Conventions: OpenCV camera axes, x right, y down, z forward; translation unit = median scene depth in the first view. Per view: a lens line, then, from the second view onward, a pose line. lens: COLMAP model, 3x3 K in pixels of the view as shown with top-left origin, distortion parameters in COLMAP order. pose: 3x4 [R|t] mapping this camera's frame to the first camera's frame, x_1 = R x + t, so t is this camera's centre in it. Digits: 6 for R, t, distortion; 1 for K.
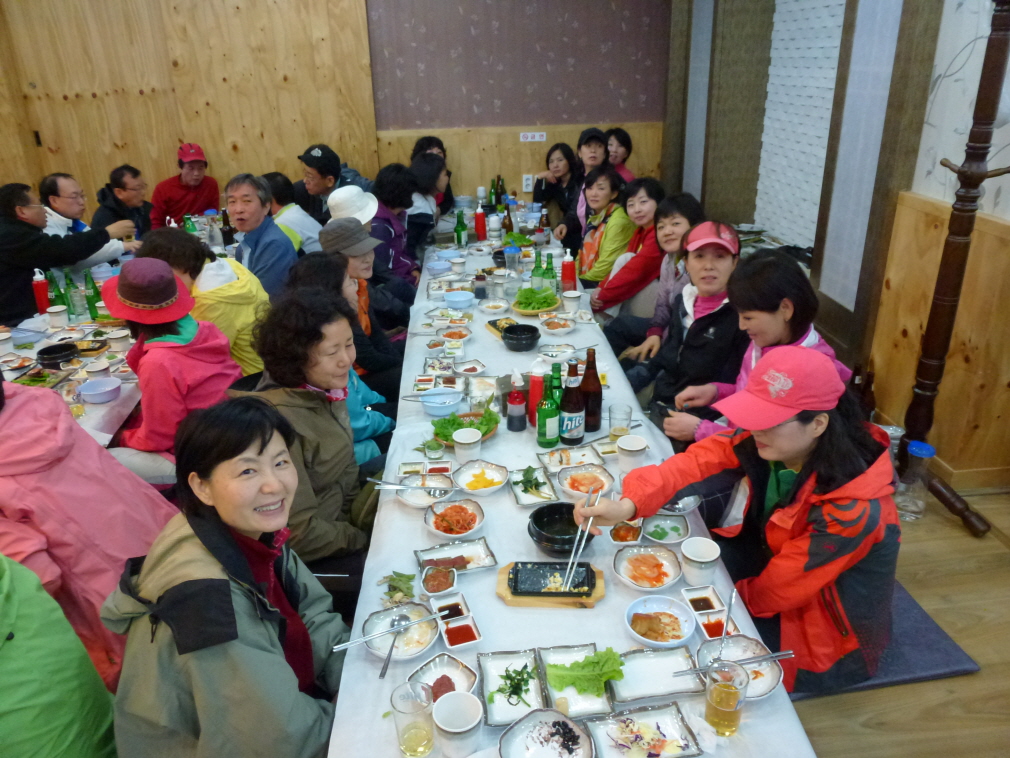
lens RADIAL K [[748.1, 0, 505.0], [0, 748.1, 379.0], [0, 0, 1]] dist [-0.003508, 0.002295]
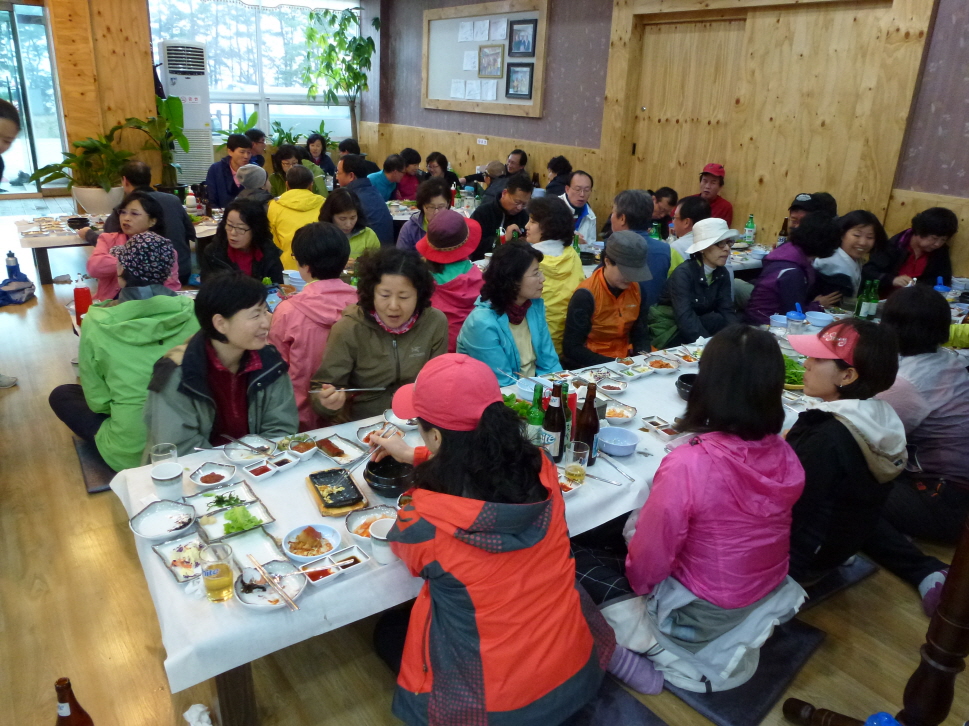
lens RADIAL K [[717.8, 0, 484.5], [0, 717.8, 363.0], [0, 0, 1]] dist [-0.003508, 0.002295]
pose [[0.502446, 0.359964, -0.786113, 0.364528], [-0.404451, 0.901454, 0.154273, -0.072470], [0.764178, 0.240431, 0.598520, 0.140382]]
